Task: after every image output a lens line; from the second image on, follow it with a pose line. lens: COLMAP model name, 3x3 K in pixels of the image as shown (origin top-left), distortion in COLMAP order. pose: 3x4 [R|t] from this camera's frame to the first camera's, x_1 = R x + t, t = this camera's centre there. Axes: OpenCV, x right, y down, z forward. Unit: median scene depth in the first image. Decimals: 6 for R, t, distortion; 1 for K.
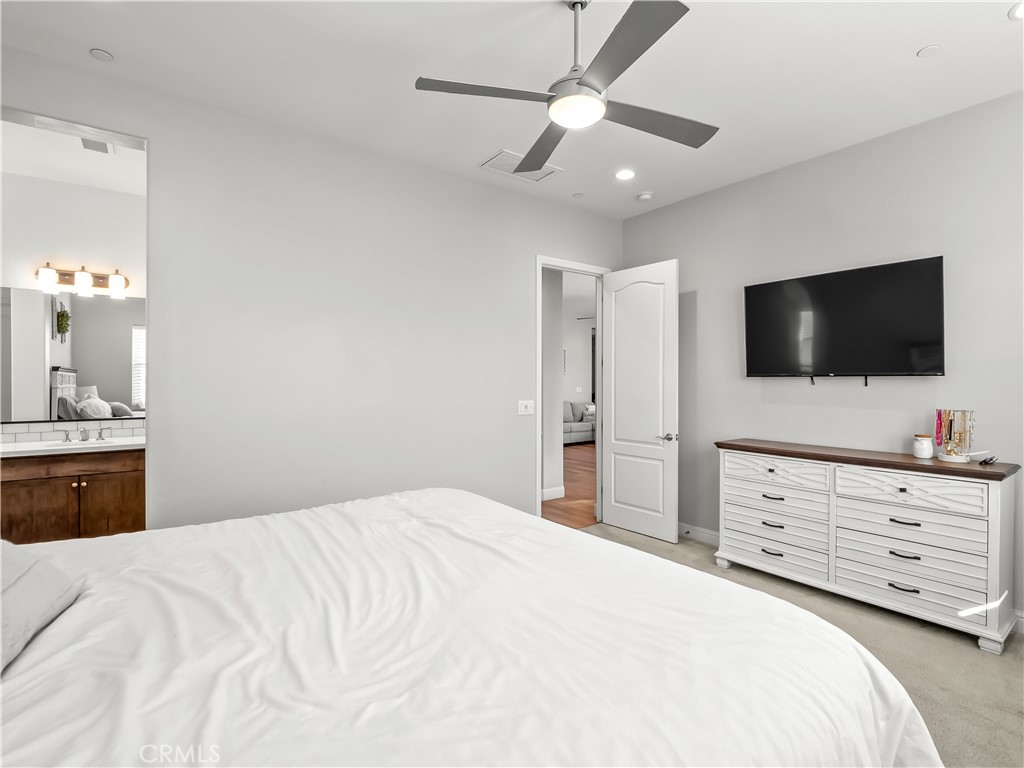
lens RADIAL K [[508.4, 0, 532.4], [0, 508.4, 383.3], [0, 0, 1]] dist [-0.003411, -0.005749]
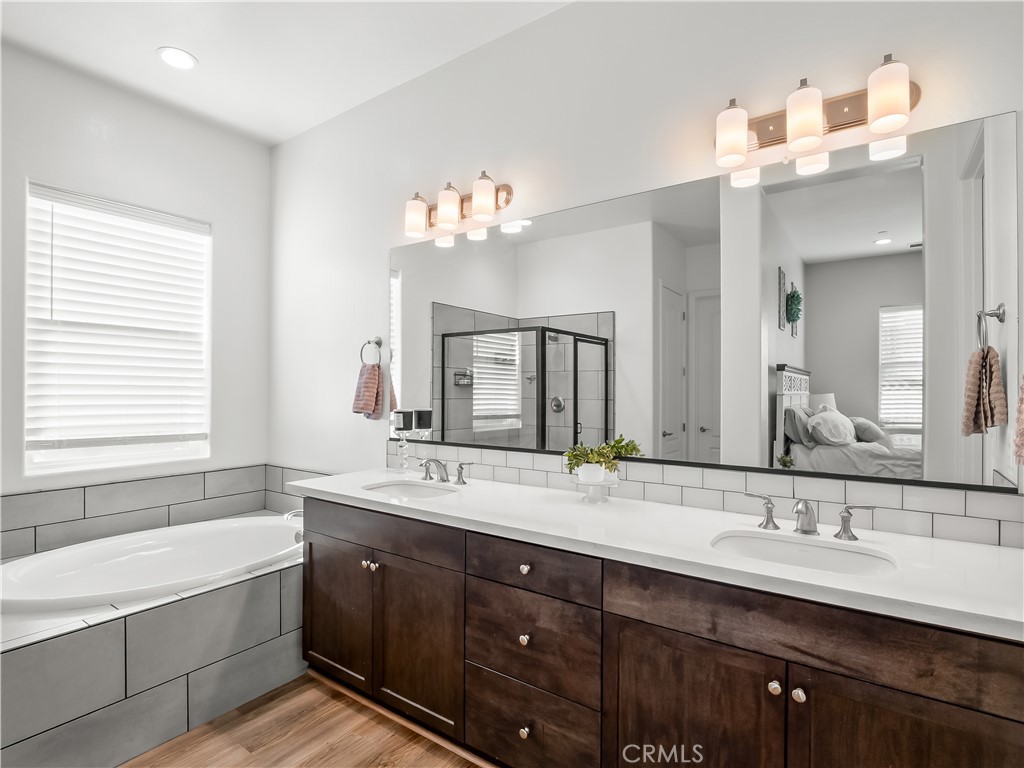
lens RADIAL K [[508.4, 0, 511.0], [0, 508.4, 396.9], [0, 0, 1]] dist [-0.003411, -0.005749]
pose [[0.289183, 0.007171, -0.957247, -0.365146], [0.001149, 0.999969, 0.007838, 0.005225], [0.957273, -0.003367, 0.289165, 0.421104]]
